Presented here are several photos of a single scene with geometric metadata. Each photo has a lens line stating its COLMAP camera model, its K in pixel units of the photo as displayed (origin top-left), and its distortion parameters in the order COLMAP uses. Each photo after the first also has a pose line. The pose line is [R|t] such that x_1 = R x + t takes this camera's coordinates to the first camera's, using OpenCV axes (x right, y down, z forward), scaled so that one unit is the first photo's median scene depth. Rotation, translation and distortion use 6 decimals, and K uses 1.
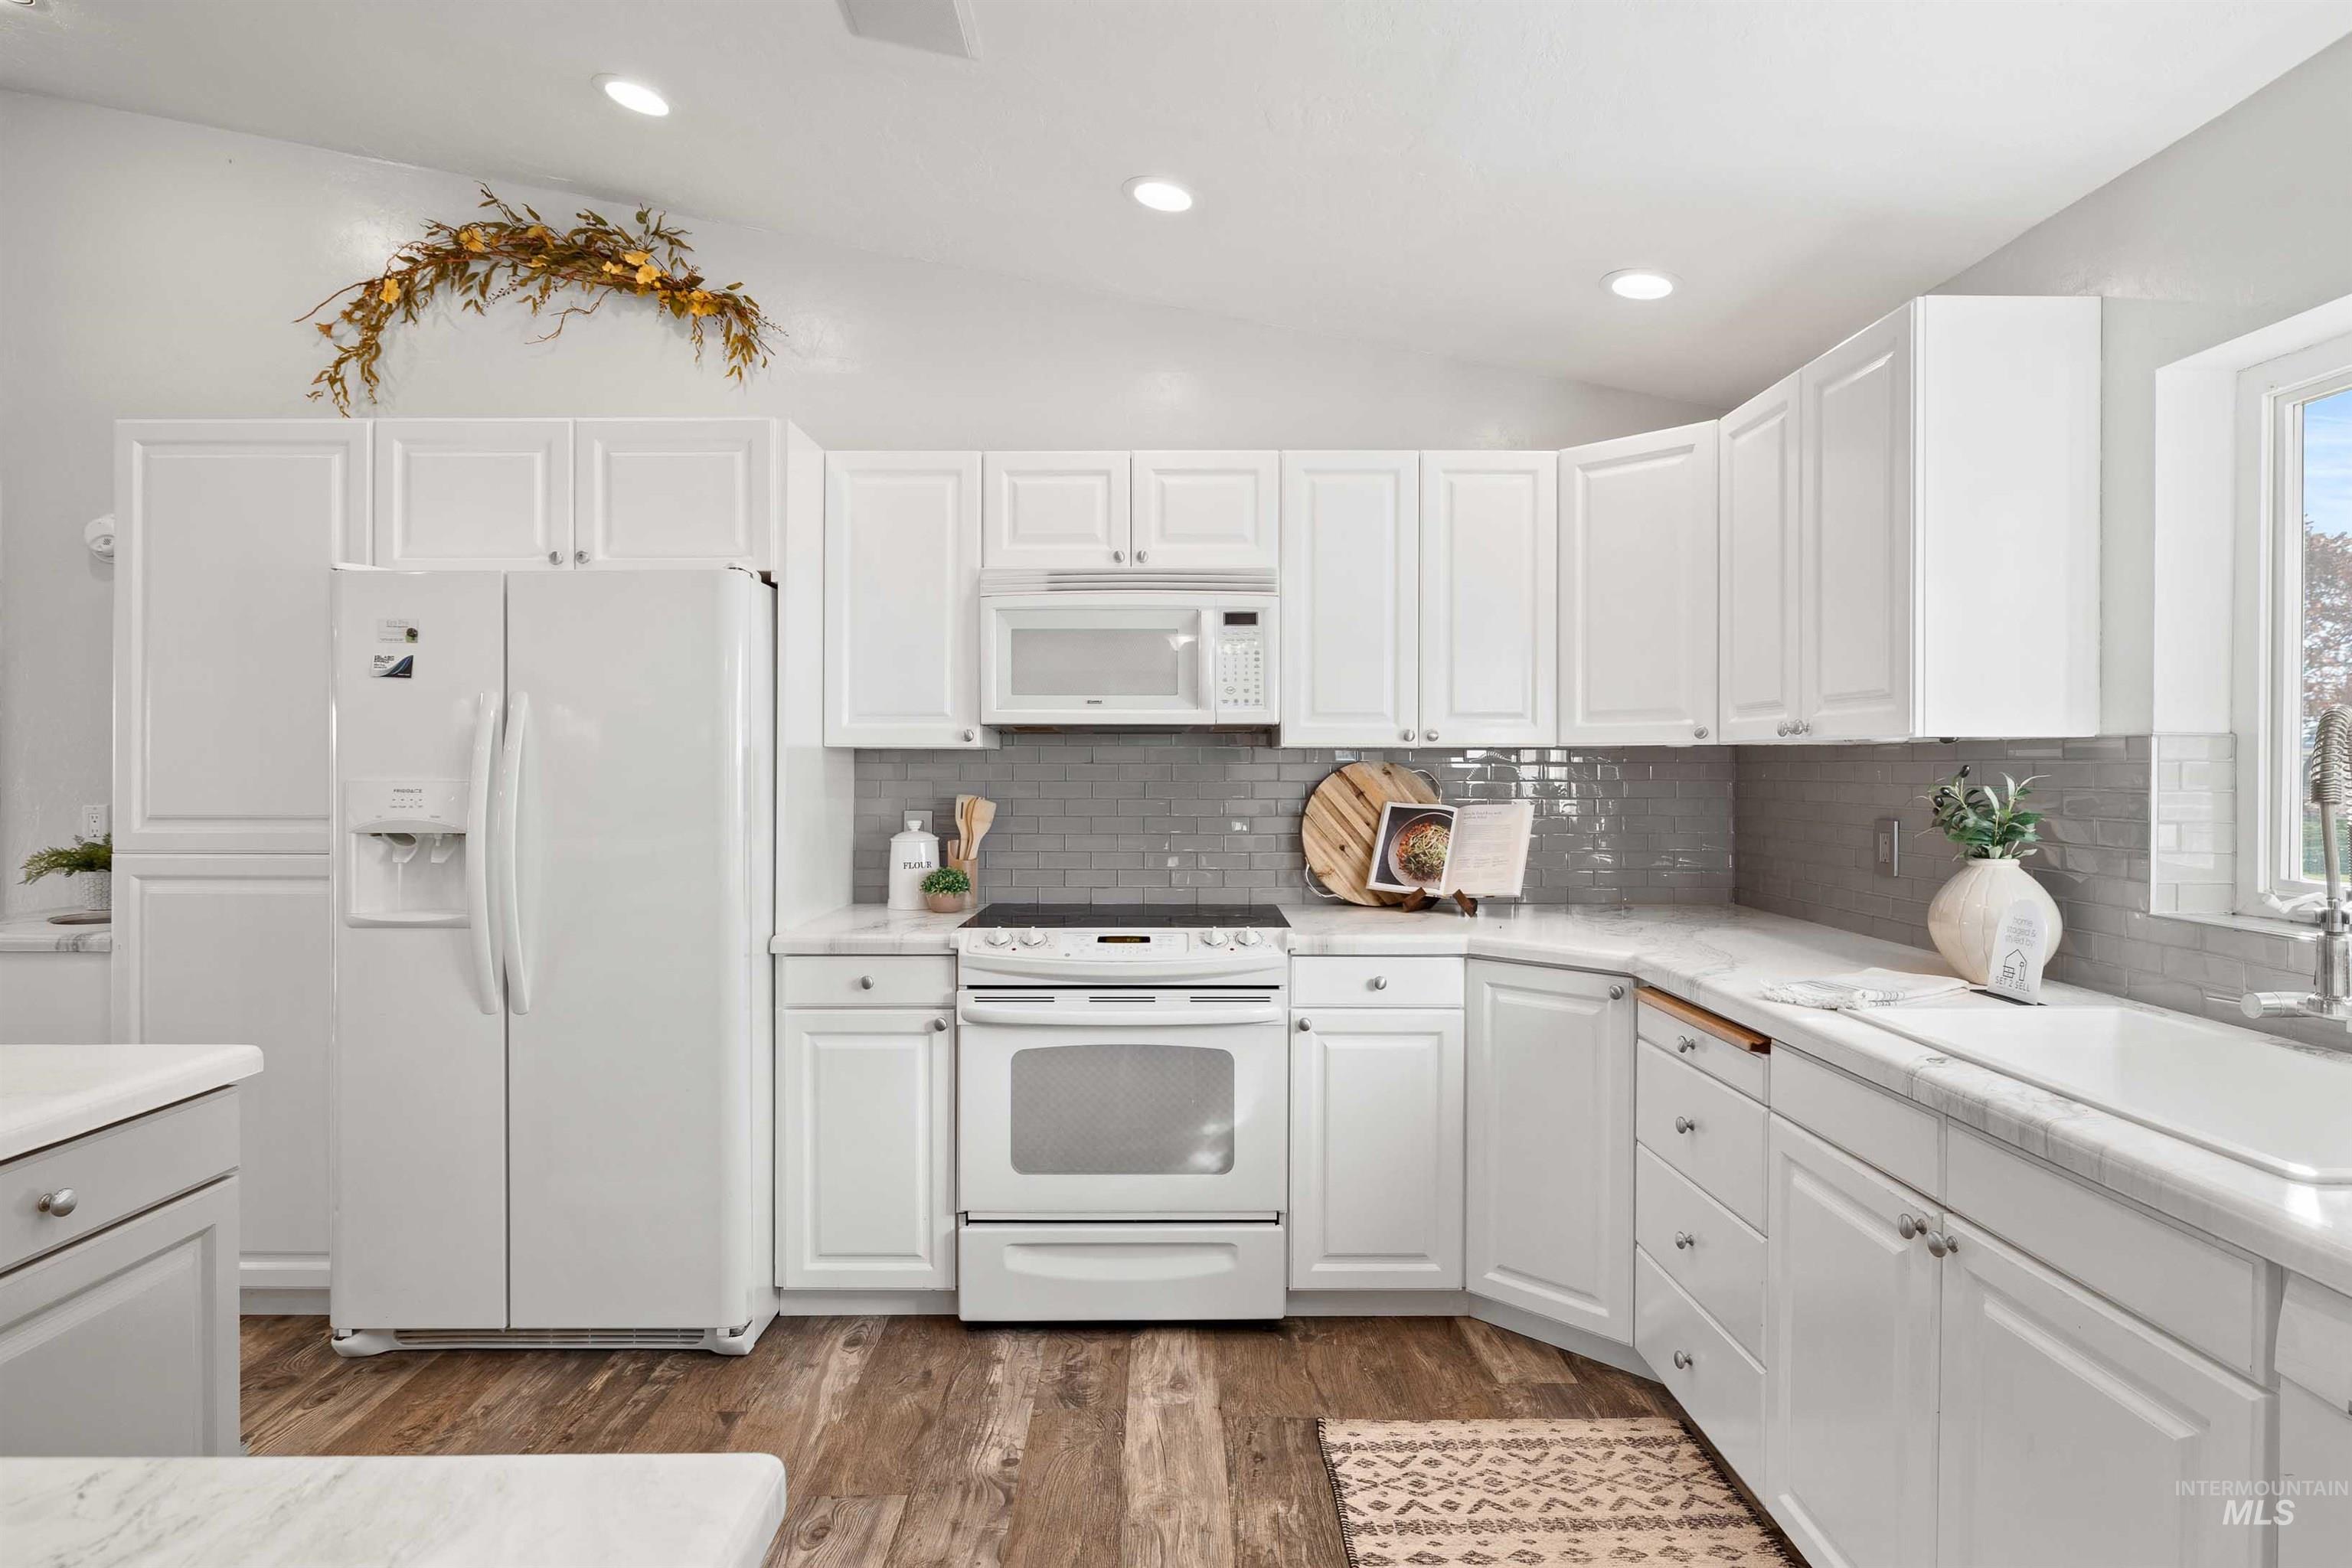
lens RADIAL K [[1250.5, 0, 1176.3], [0, 1250.5, 774.8], [0, 0, 1]] dist [-0.001344, -0.000210]
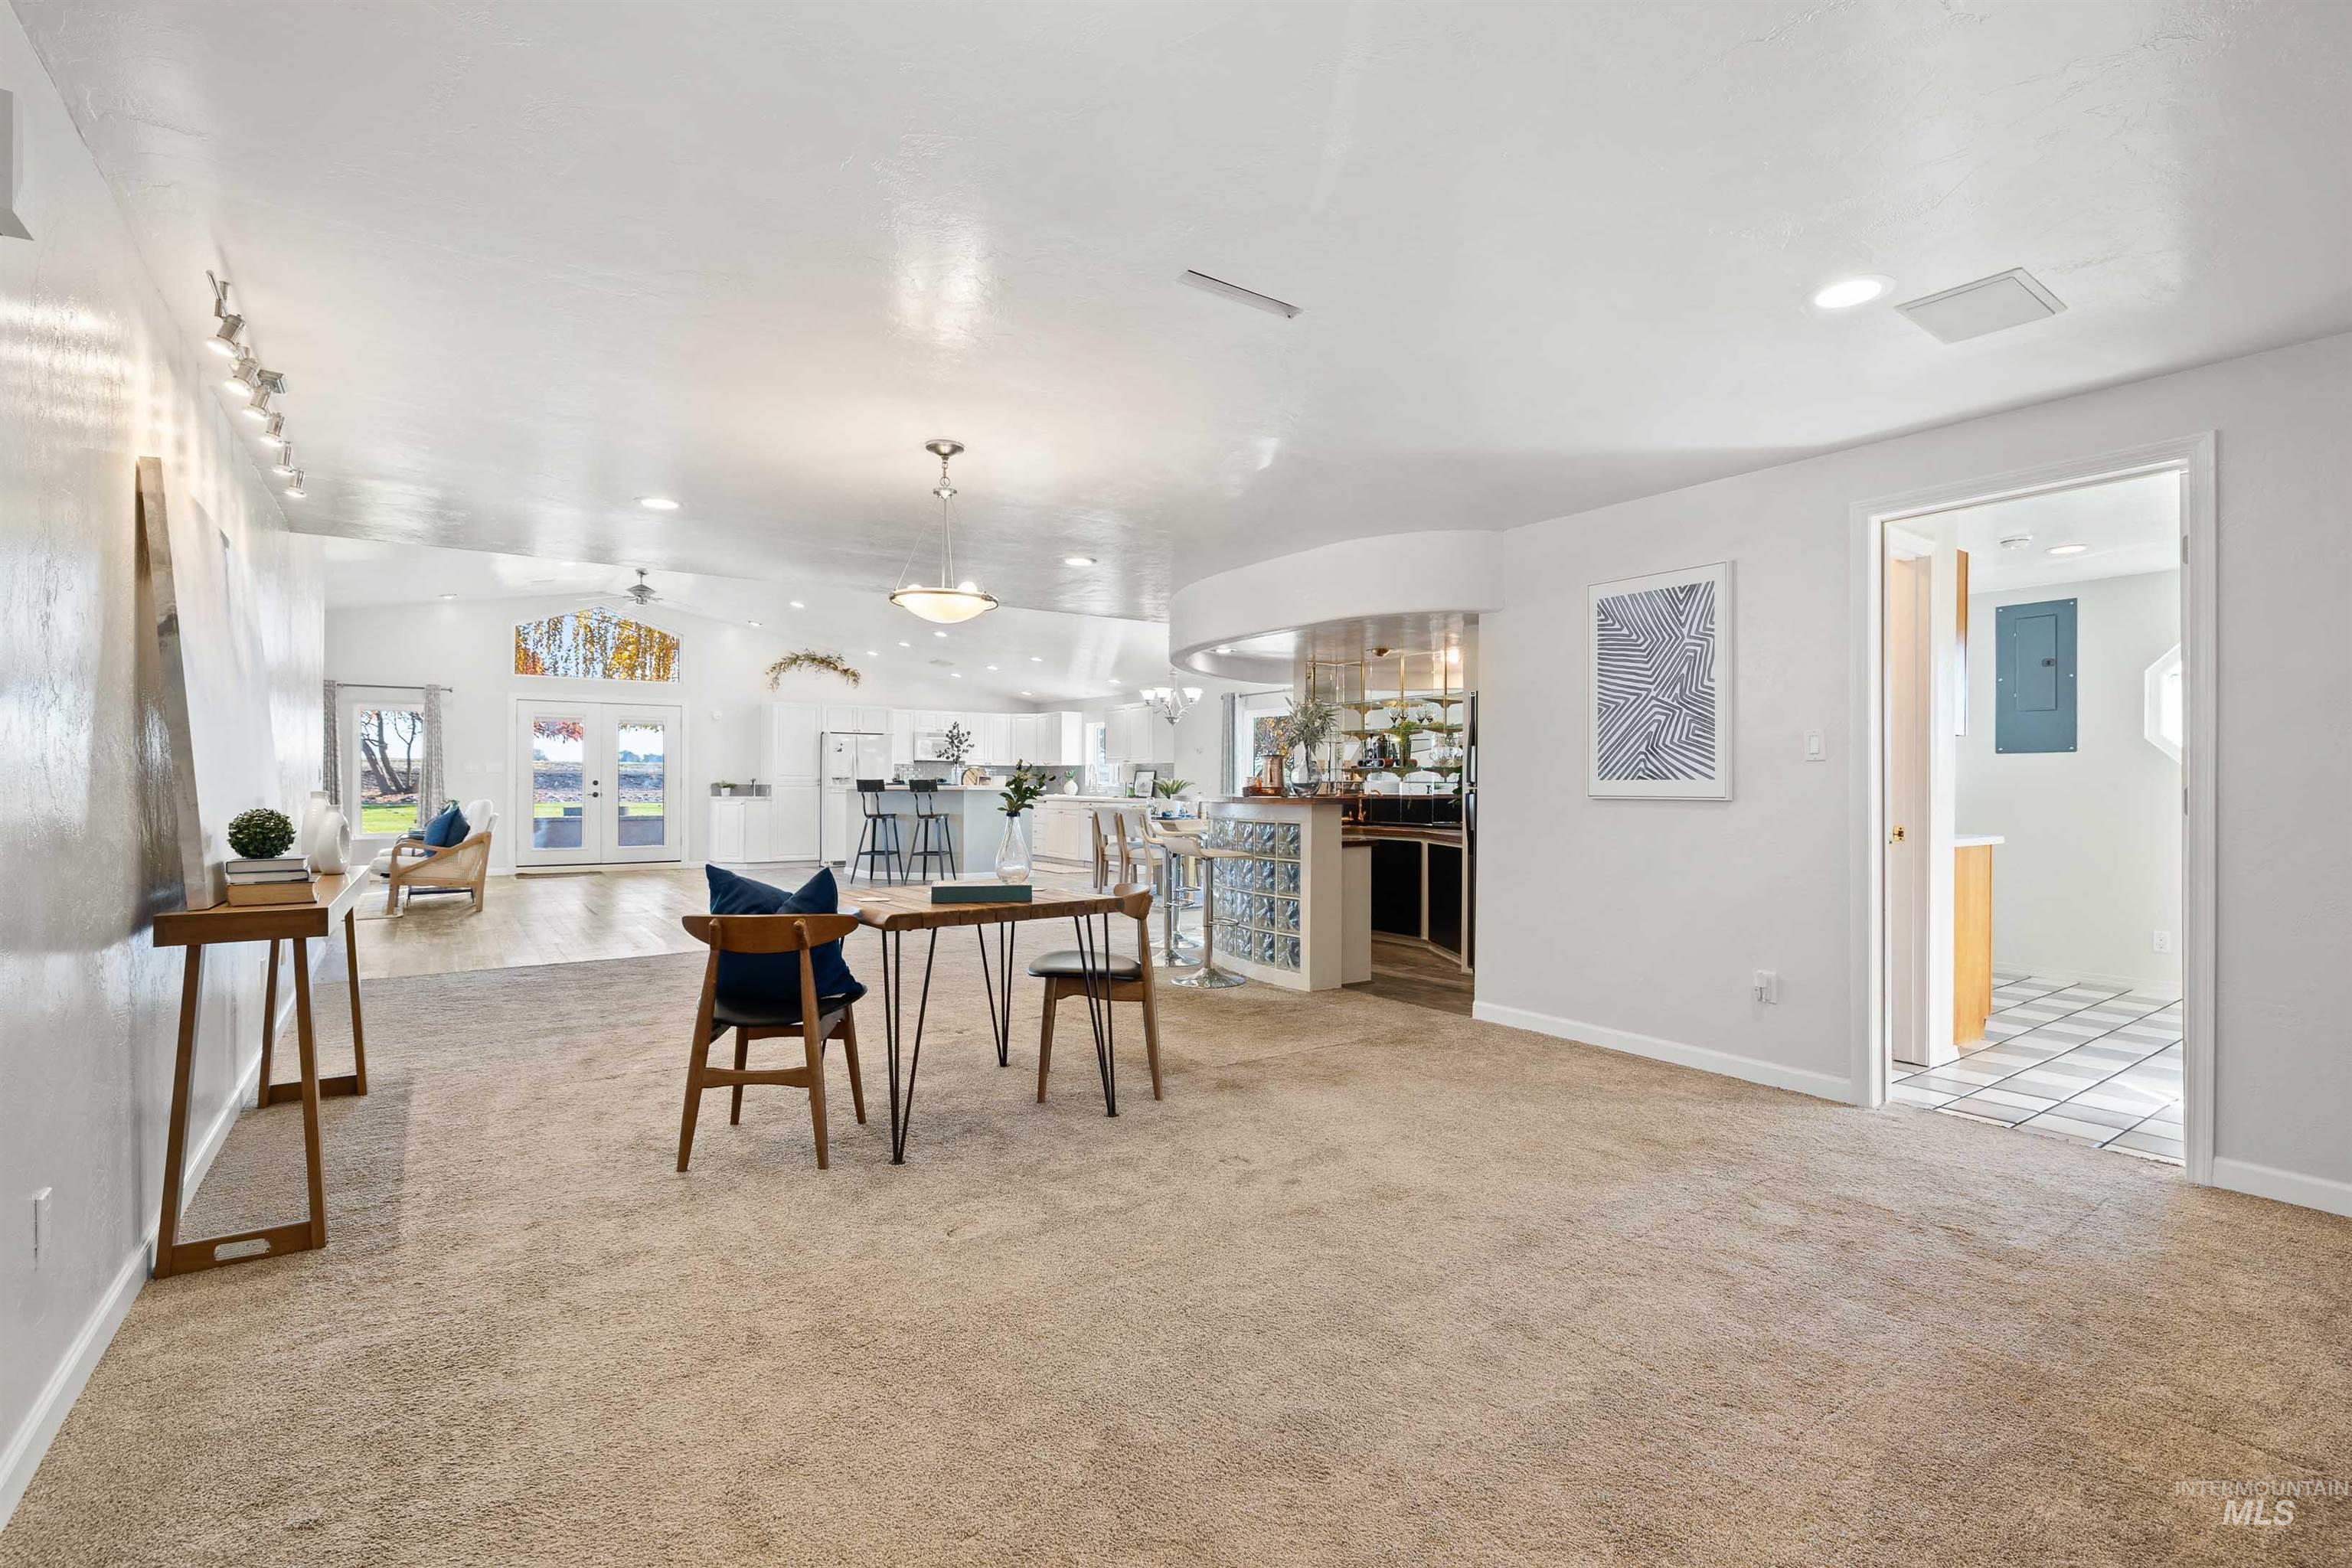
lens RADIAL K [[1067.3, 0, 1173.2], [0, 1067.3, 789.4], [0, 0, 1]] dist [-0.001489, 0.000032]
pose [[0.828216, -0.000210, 0.560409, -1.739314], [0.000859, 0.999999, -0.000895, 0.086842], [-0.560409, 0.001222, 0.828215, -3.306566]]
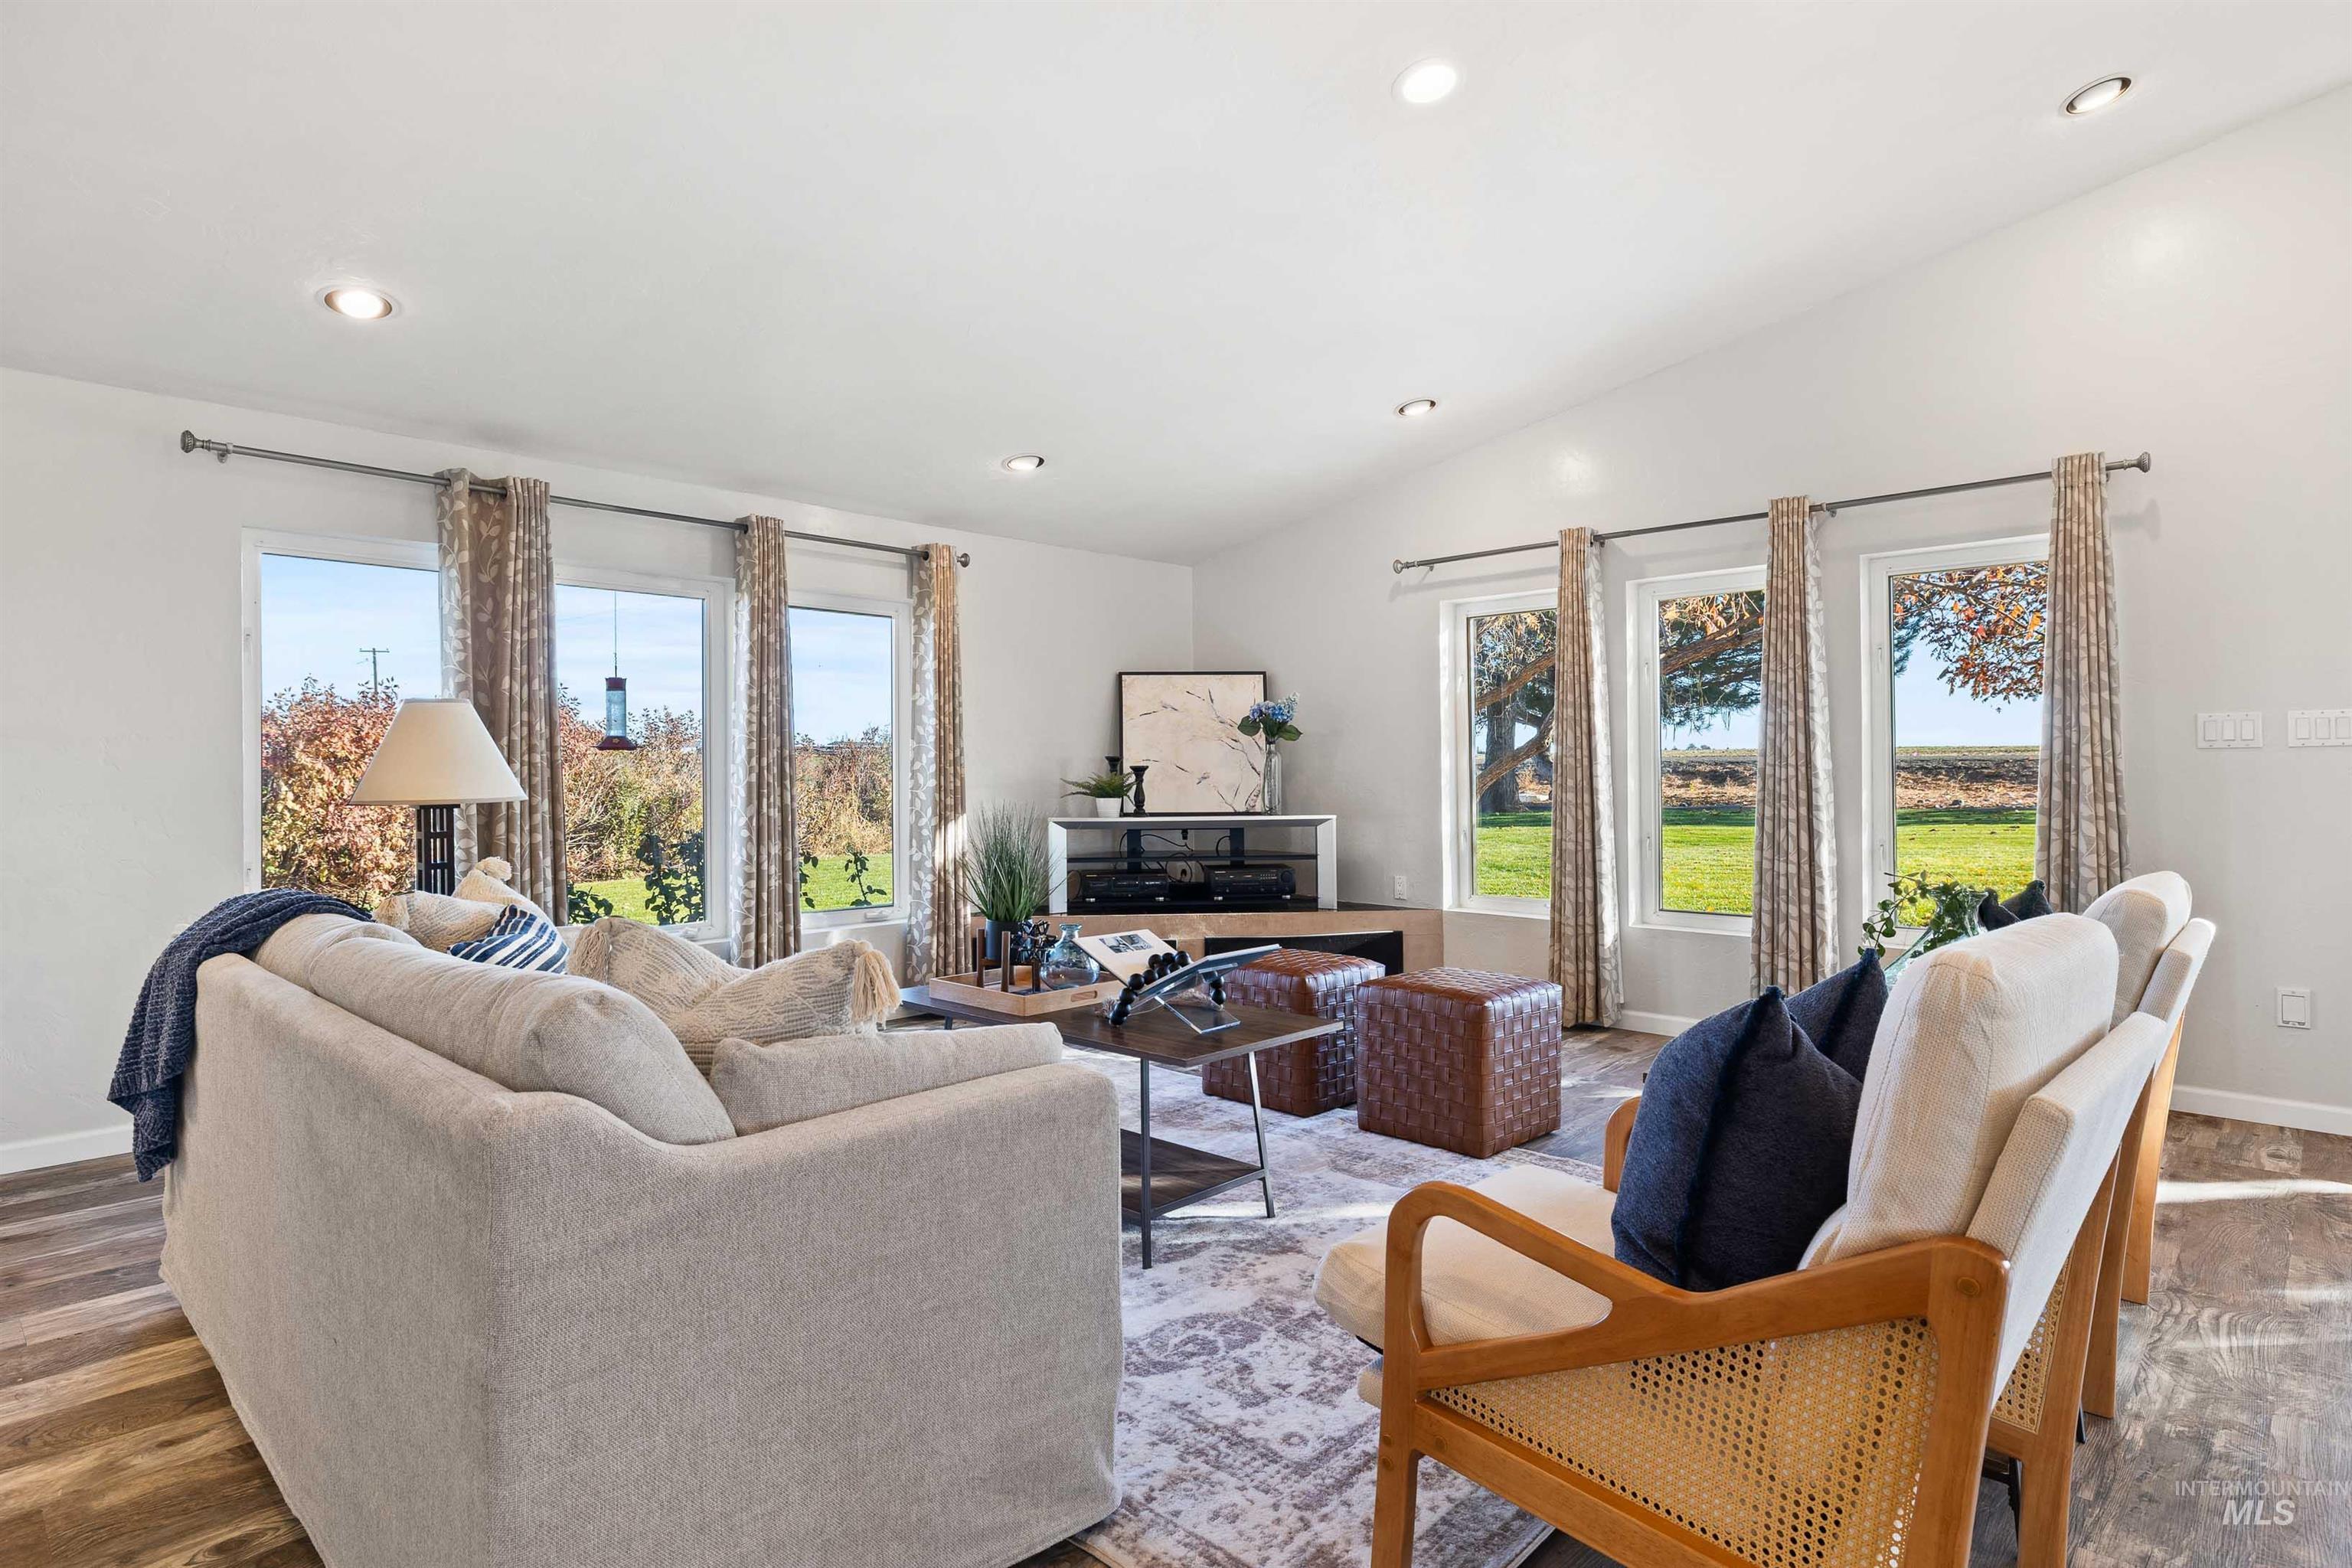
lens RADIAL K [[1250.5, 0, 1176.9], [0, 1250.5, 775.8], [0, 0, 1]] dist [-0.001344, -0.000210]
pose [[0.720739, 0.000420, -0.693206, -1.573910], [-0.000206, 1.000000, 0.000393, 0.052410], [0.693206, -0.000141, 0.720739, -0.495728]]
